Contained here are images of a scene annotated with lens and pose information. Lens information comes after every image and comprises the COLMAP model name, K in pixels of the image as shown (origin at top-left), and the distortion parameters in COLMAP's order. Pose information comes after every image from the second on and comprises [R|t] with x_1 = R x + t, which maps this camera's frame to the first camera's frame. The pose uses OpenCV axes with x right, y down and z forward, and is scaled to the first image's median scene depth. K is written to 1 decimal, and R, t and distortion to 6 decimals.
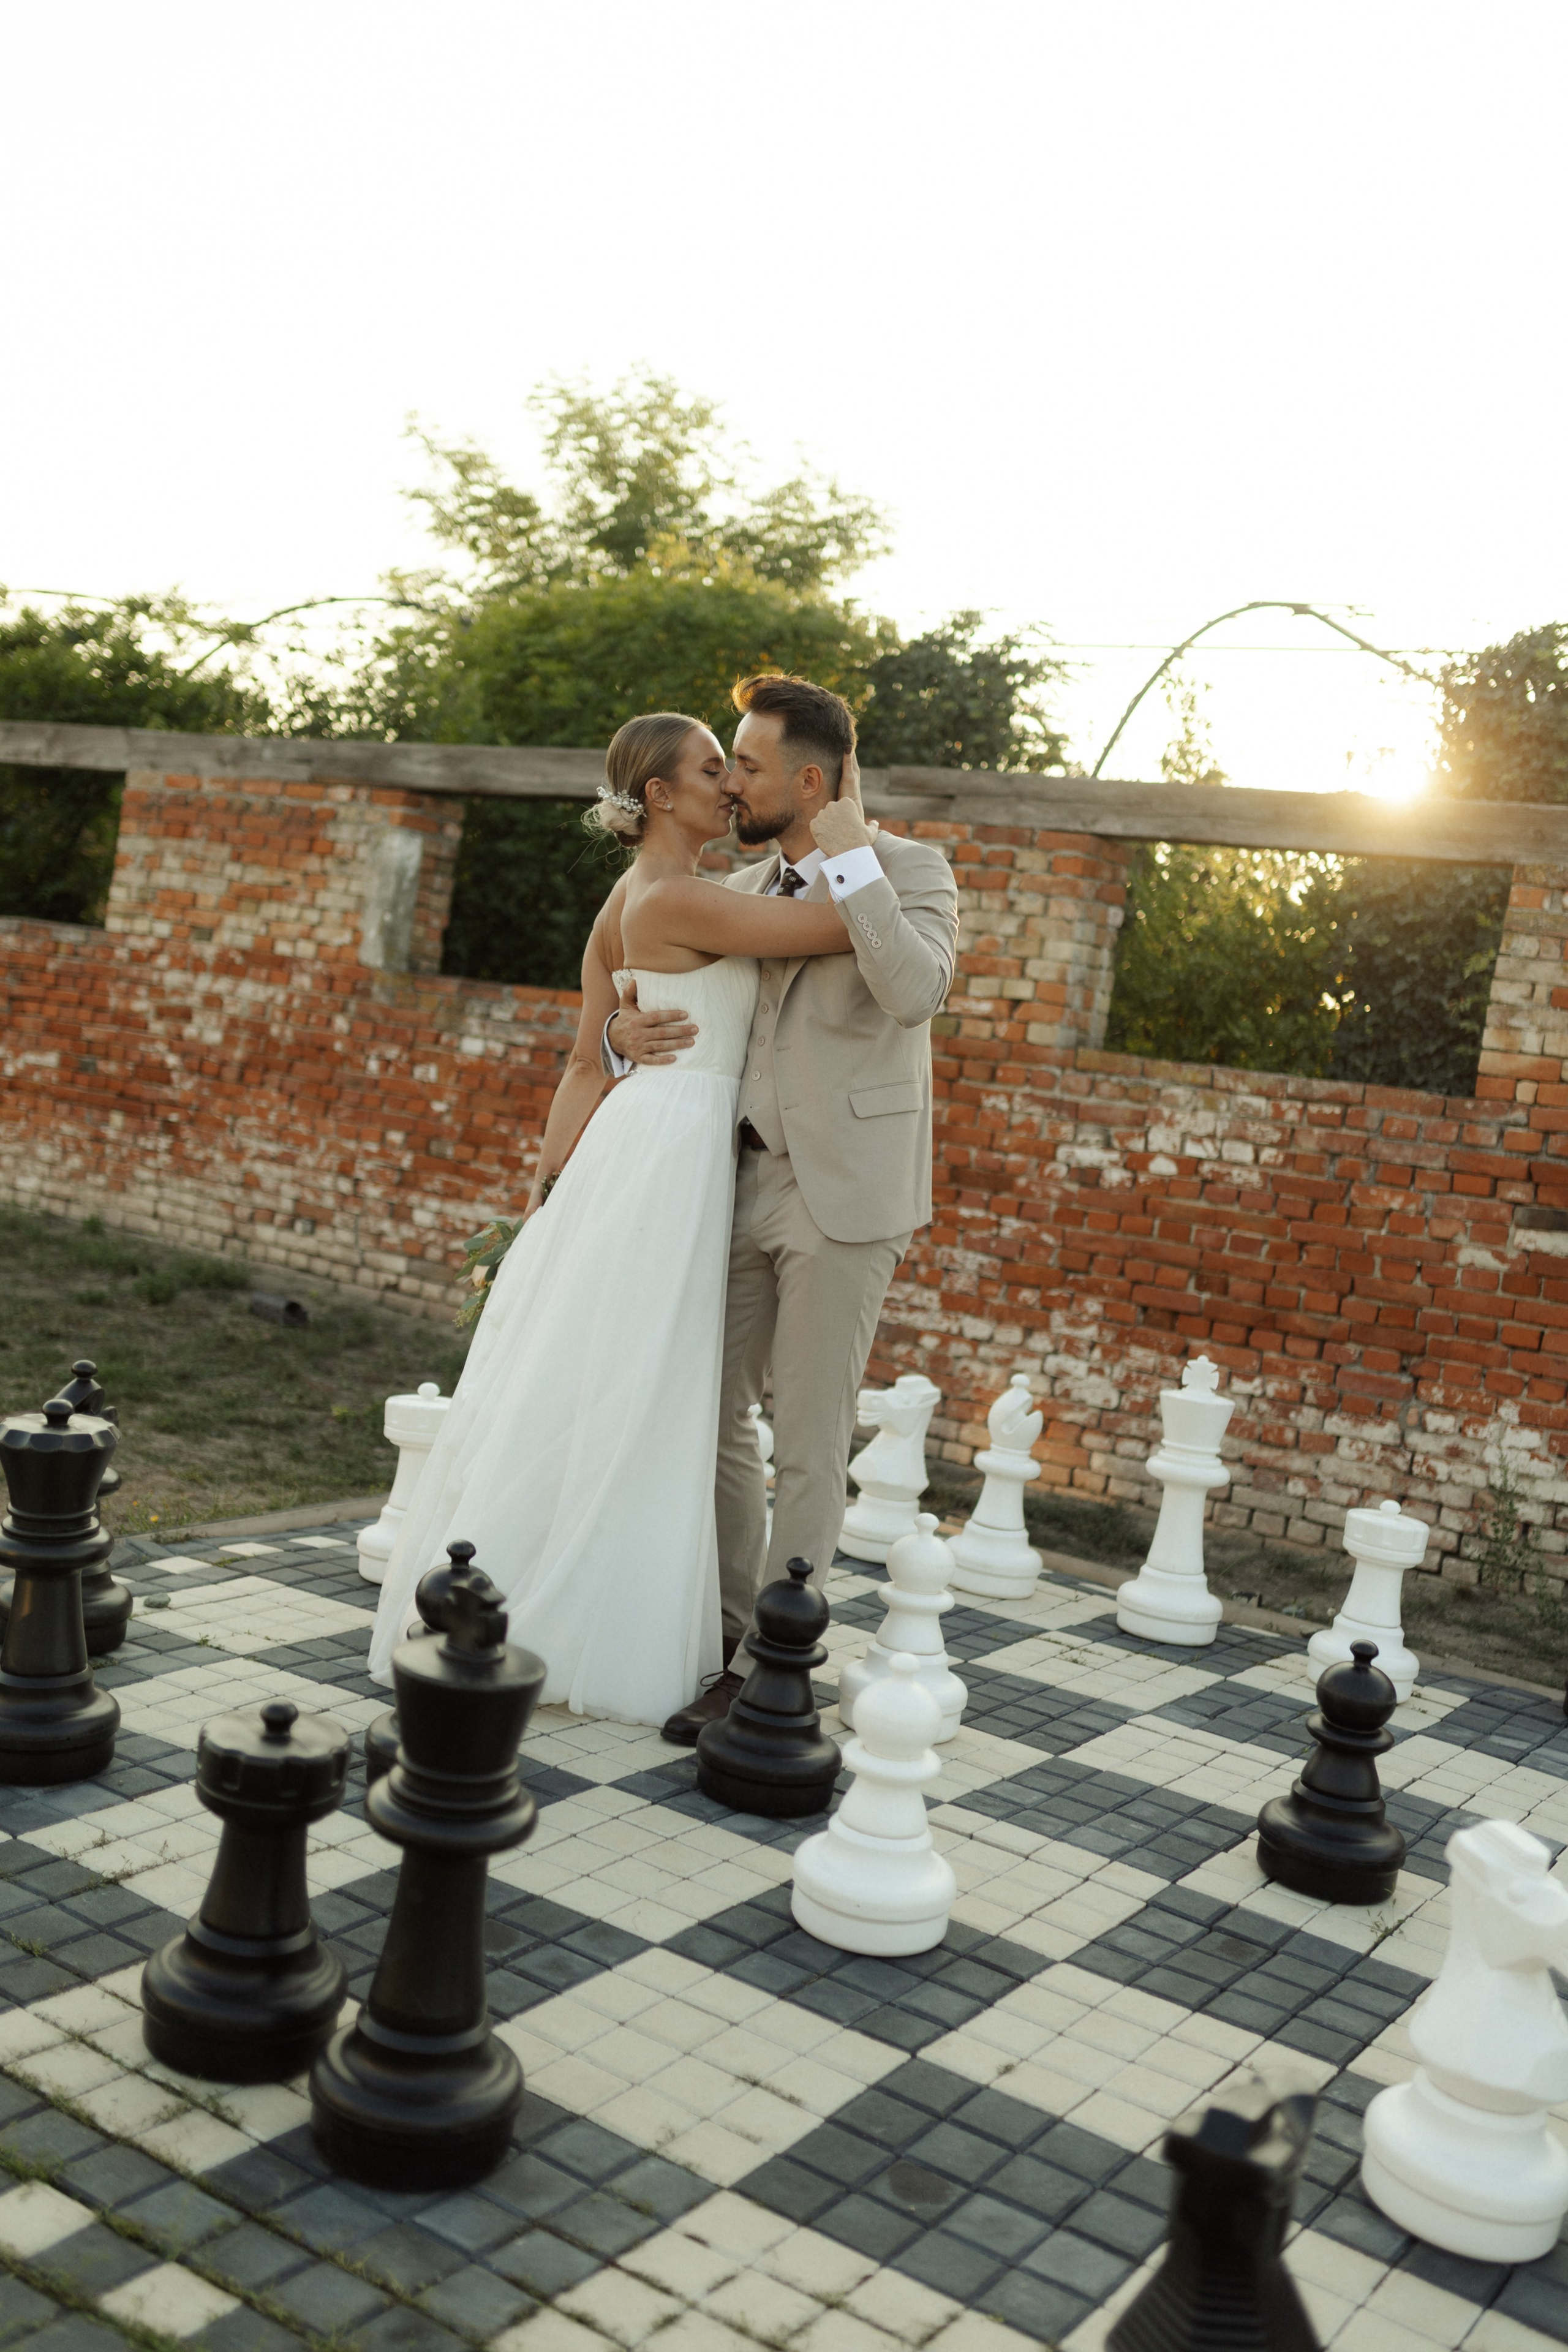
lens RADIAL K [[2168.6, 0, 782.1], [0, 2168.6, 1174.3], [0, 0, 1]] dist [-0.000740, 0.000000]
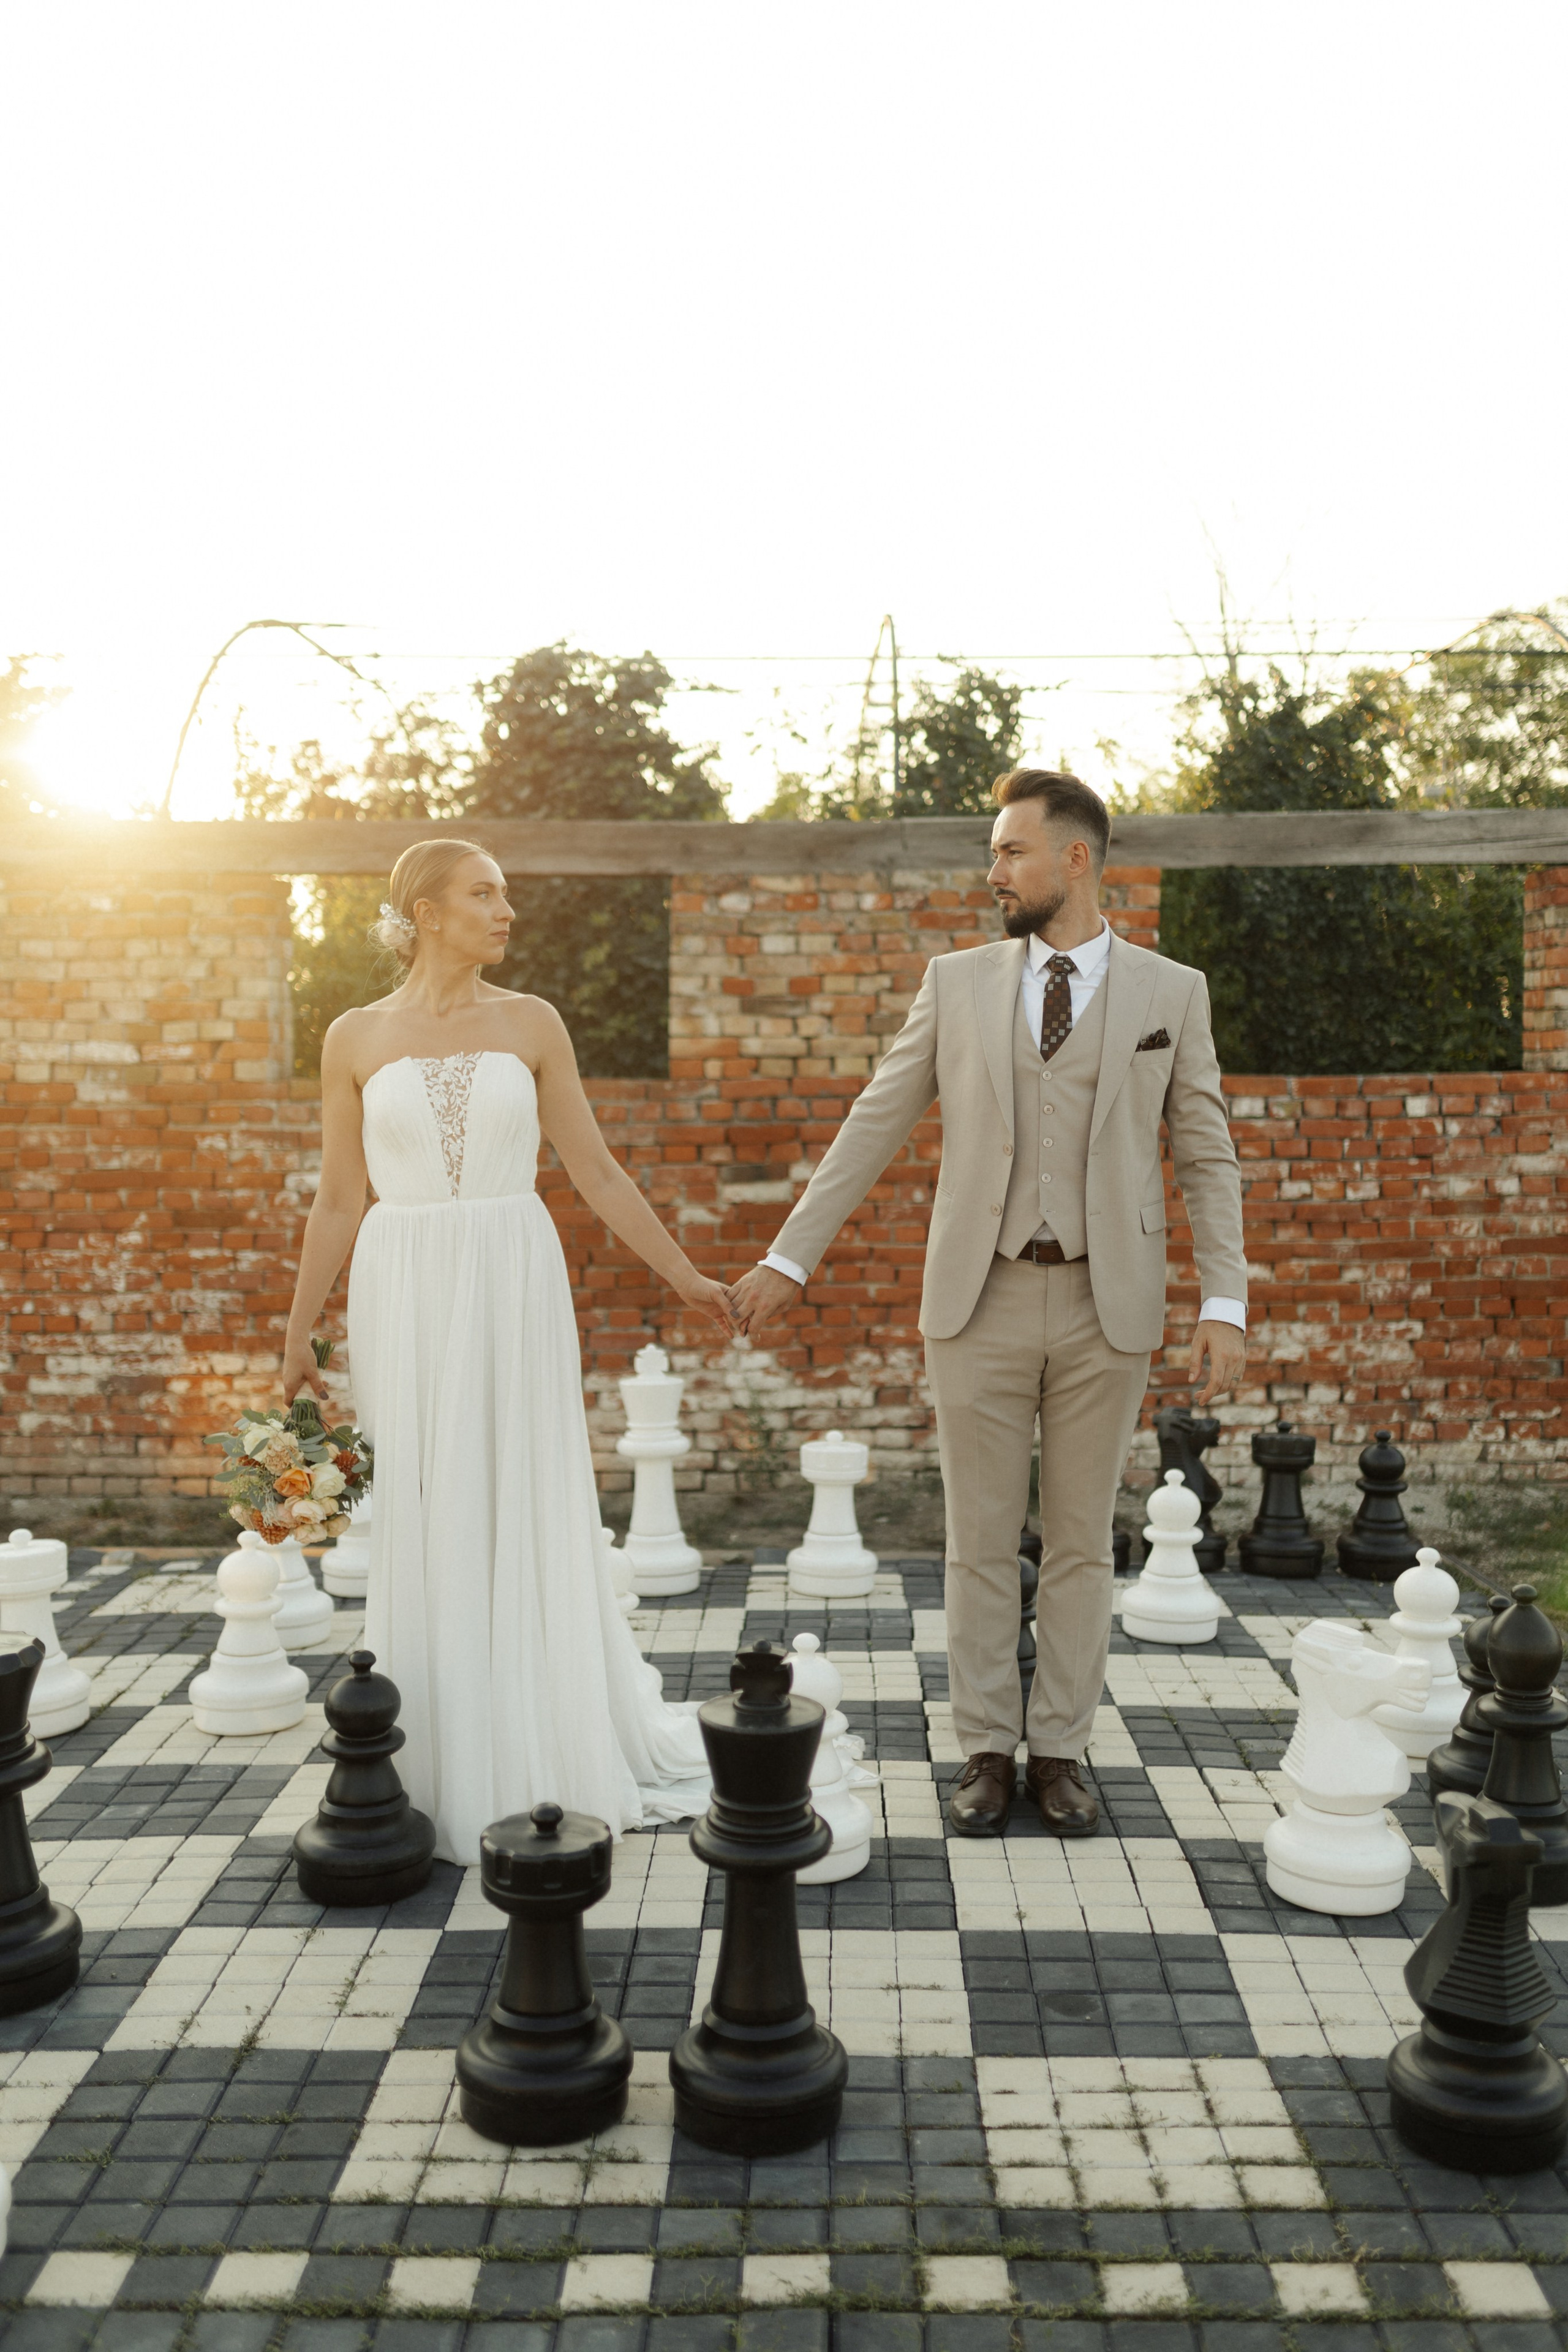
lens RADIAL K [[2168.6, 0, 801.7], [0, 2168.6, 1179.8], [0, 0, 1]] dist [-0.000740, 0.000000]
pose [[0.834869, -0.159366, 0.526873, -0.237191], [0.146591, 0.986976, 0.066251, -0.048196], [-0.530570, 0.021924, 0.847358, -0.013950]]
